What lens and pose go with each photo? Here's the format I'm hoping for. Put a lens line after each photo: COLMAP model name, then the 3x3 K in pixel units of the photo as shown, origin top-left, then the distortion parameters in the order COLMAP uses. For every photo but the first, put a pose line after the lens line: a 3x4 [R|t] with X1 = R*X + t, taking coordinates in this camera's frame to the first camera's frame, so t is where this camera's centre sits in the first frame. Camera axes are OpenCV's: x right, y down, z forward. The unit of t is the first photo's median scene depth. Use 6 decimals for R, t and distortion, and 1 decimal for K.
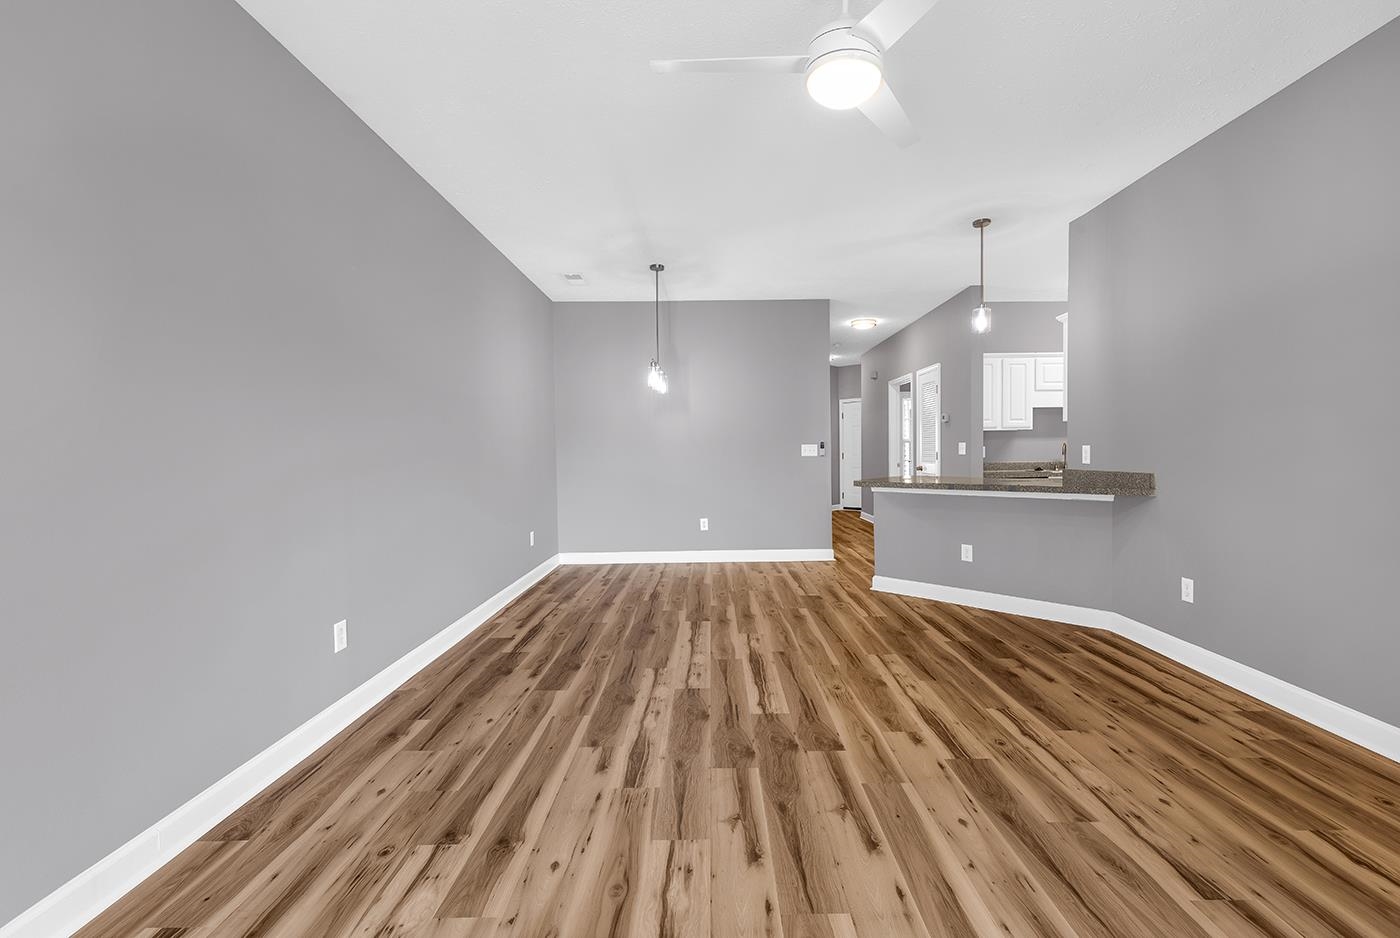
lens RADIAL K [[654.3, 0, 718.4], [0, 654.3, 470.3], [0, 0, 1]] dist [0.006280, -0.001548]
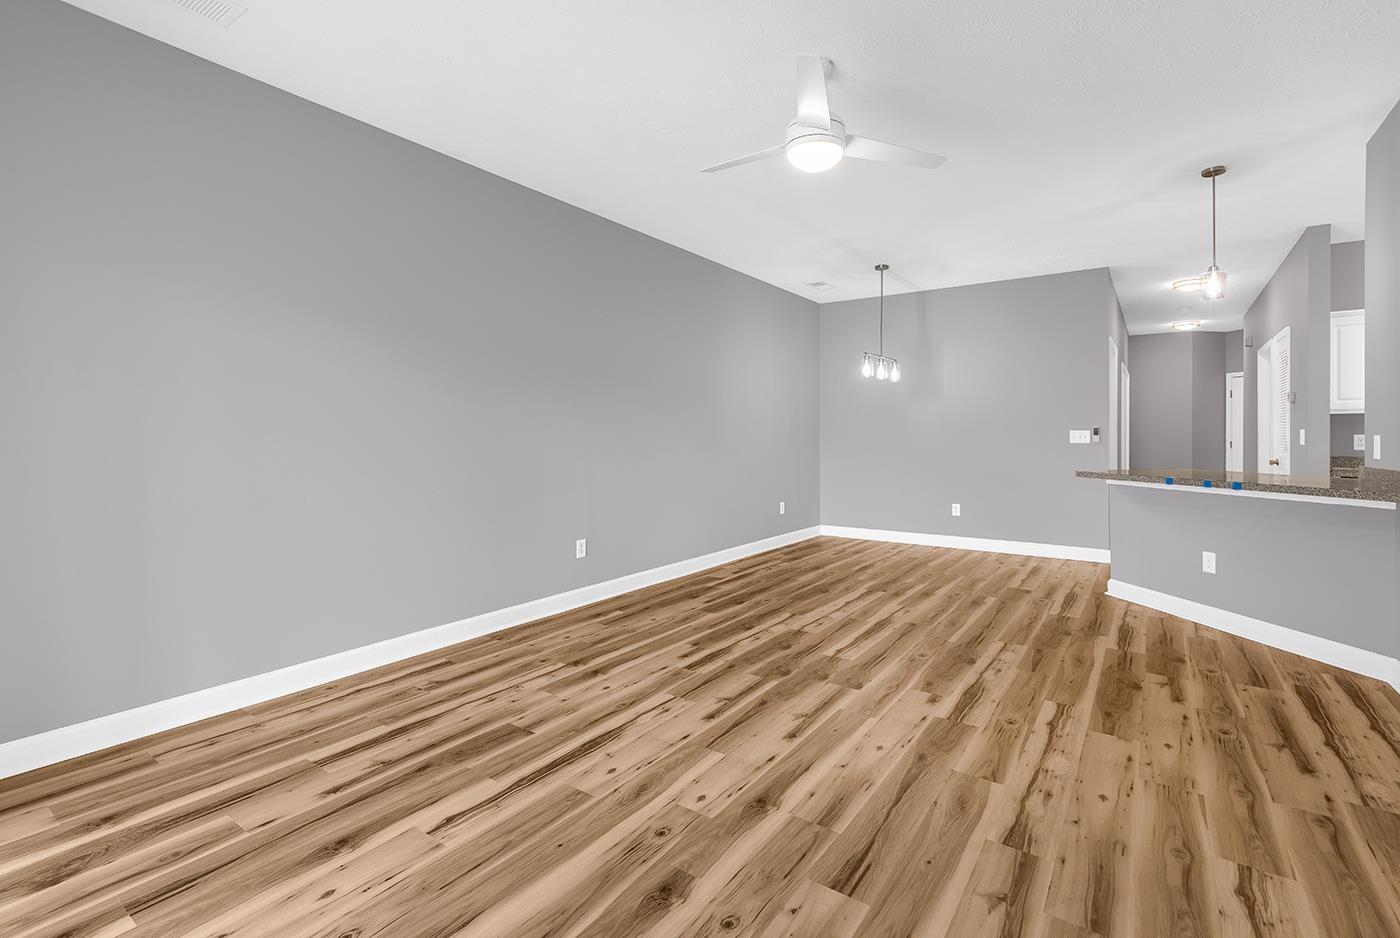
lens RADIAL K [[654.3, 0, 667.1], [0, 654.3, 435.1], [0, 0, 1]] dist [0.006280, -0.001548]
pose [[0.792591, 0.012410, -0.609628, 0.564969], [-0.029004, 0.999428, -0.017363, -0.001491], [0.609064, 0.031443, 0.792498, -0.145792]]
